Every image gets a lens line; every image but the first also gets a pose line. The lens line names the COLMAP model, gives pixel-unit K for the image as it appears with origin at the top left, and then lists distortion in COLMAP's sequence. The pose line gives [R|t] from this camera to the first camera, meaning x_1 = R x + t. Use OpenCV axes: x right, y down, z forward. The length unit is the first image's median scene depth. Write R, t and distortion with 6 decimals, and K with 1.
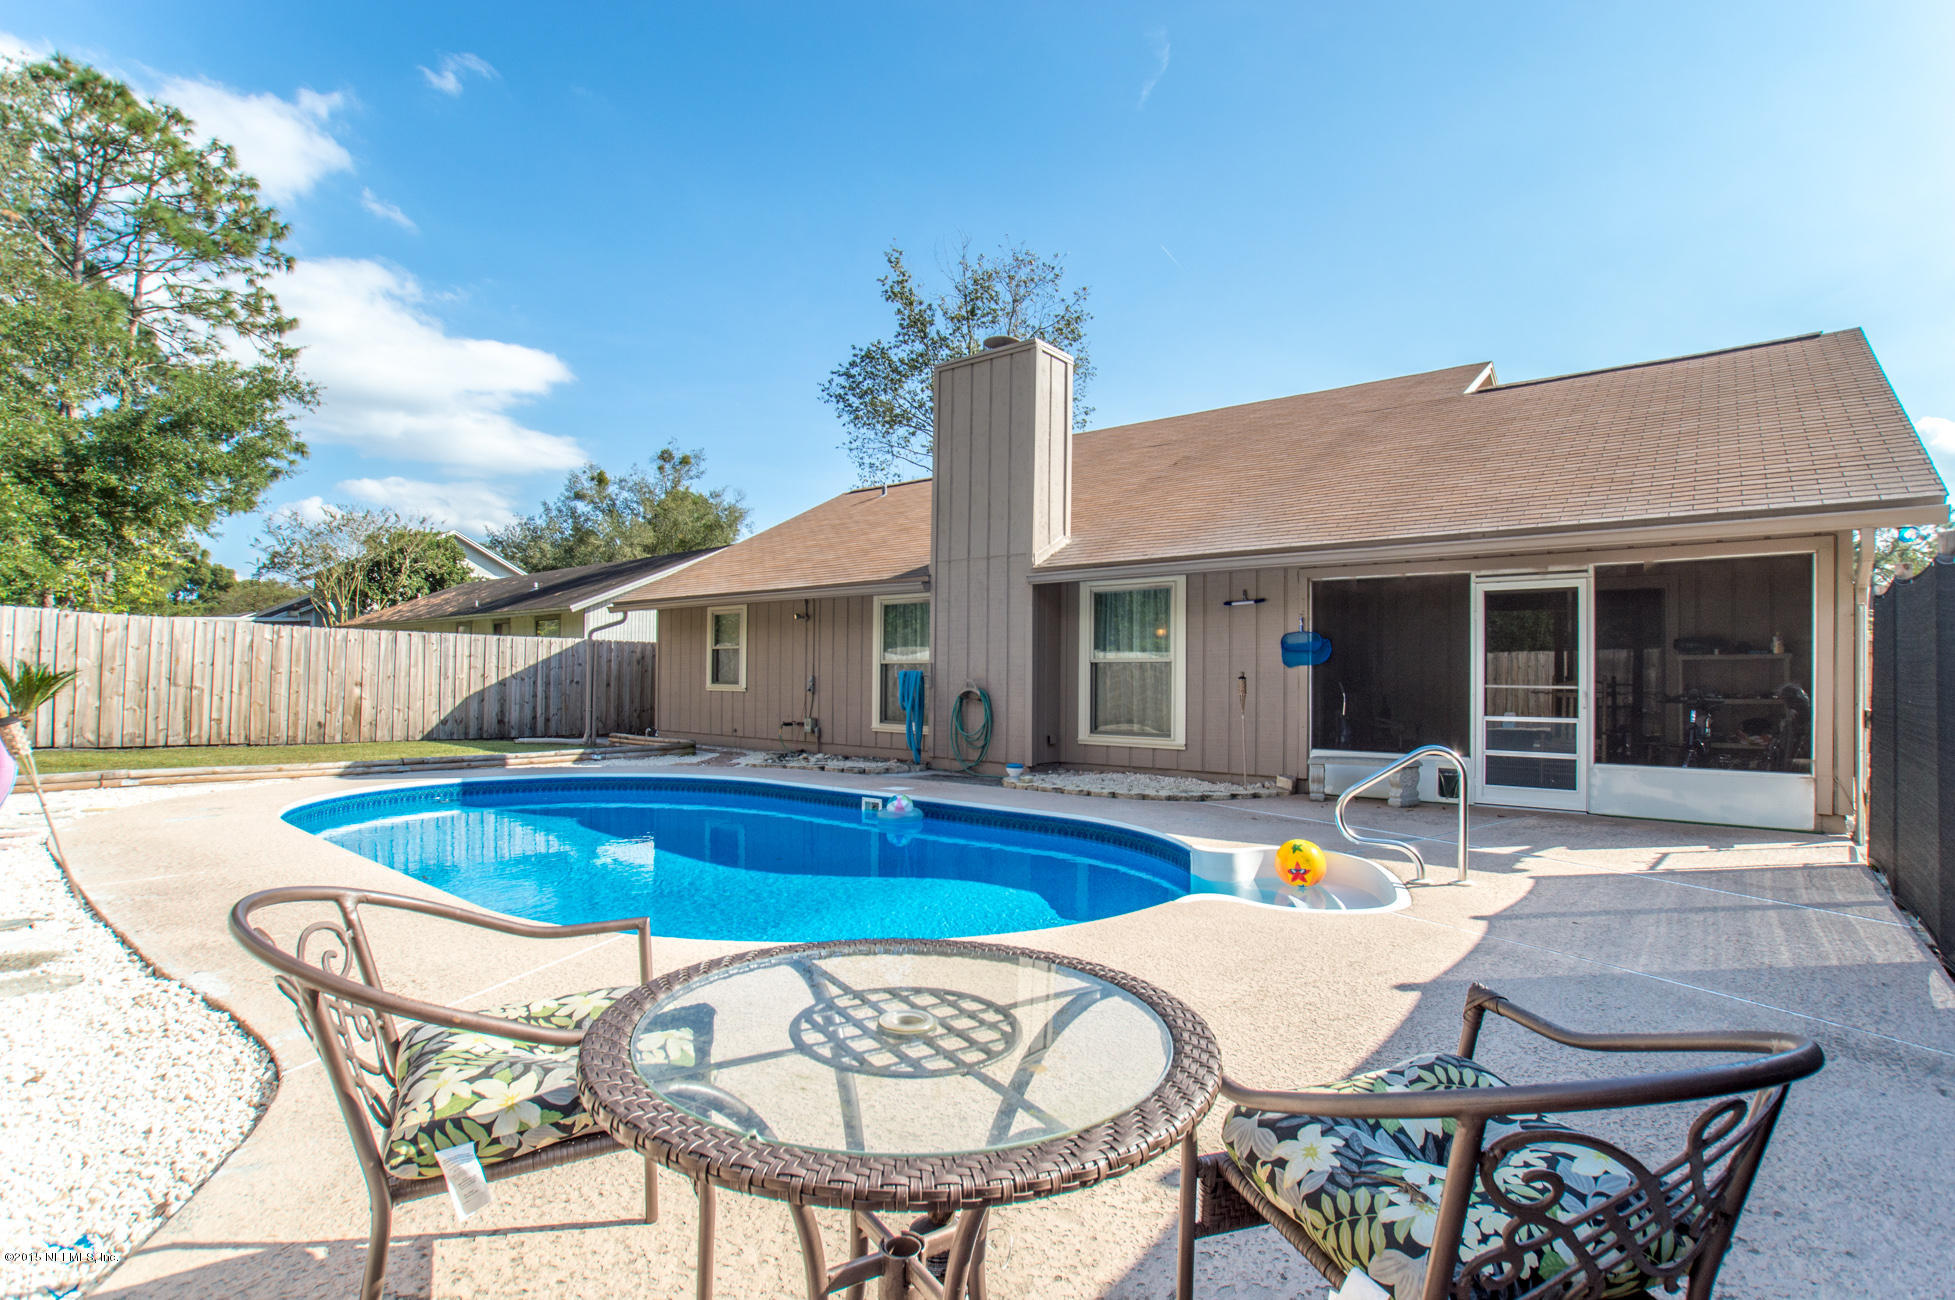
lens RADIAL K [[971.5, 0, 983.0], [0, 971.5, 653.0], [0, 0, 1]] dist [-0.075153, 0.036771]
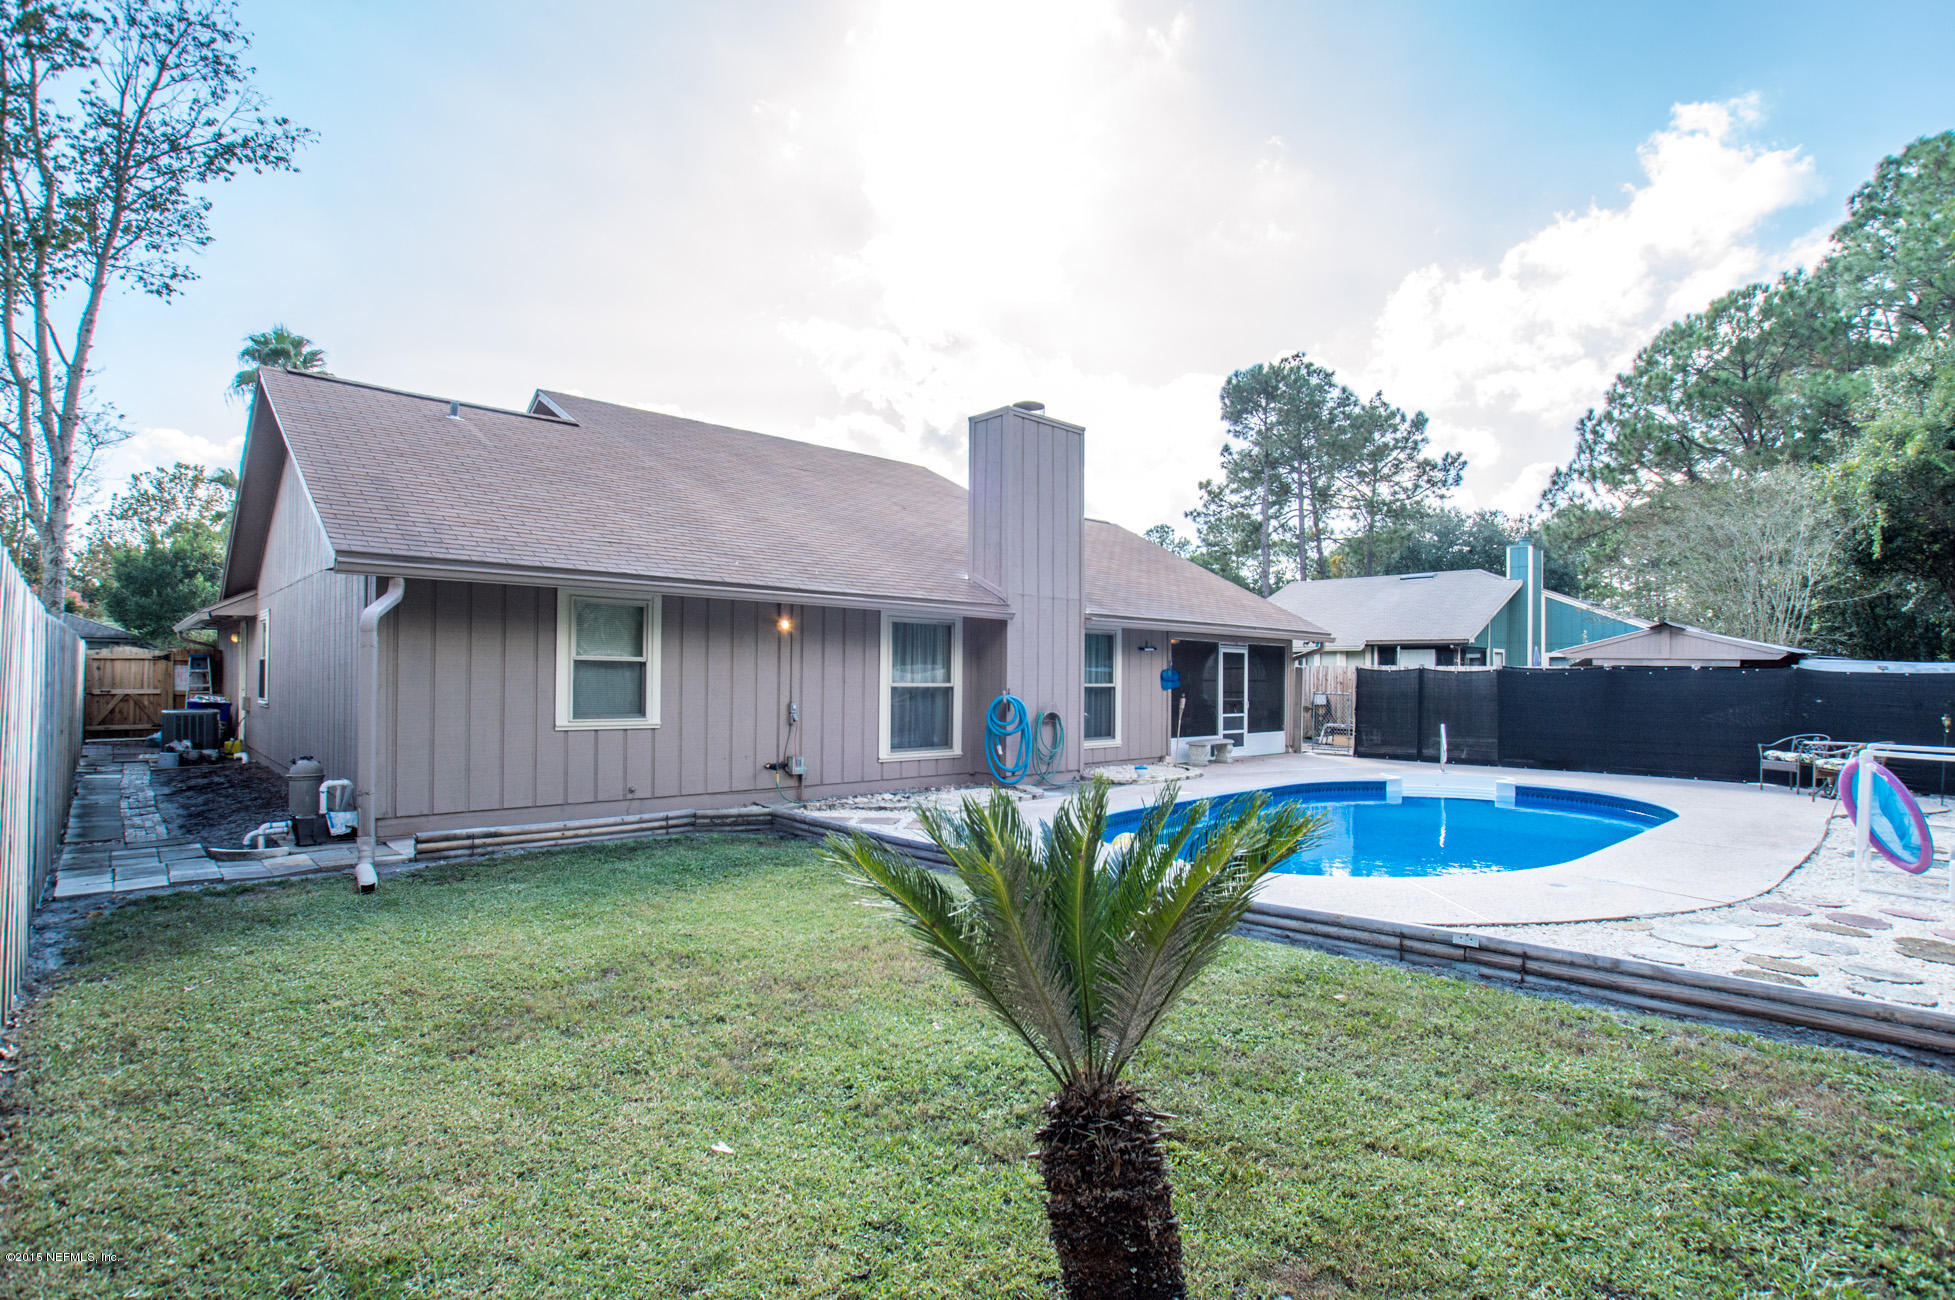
lens RADIAL K [[971.5, 0, 983.0], [0, 971.5, 653.0], [0, 0, 1]] dist [-0.075153, 0.036771]
pose [[0.131760, 0.030999, 0.990797, -1.190422], [-0.013145, 0.999478, -0.029522, 0.004307], [-0.991194, -0.009134, 0.132099, 0.955575]]
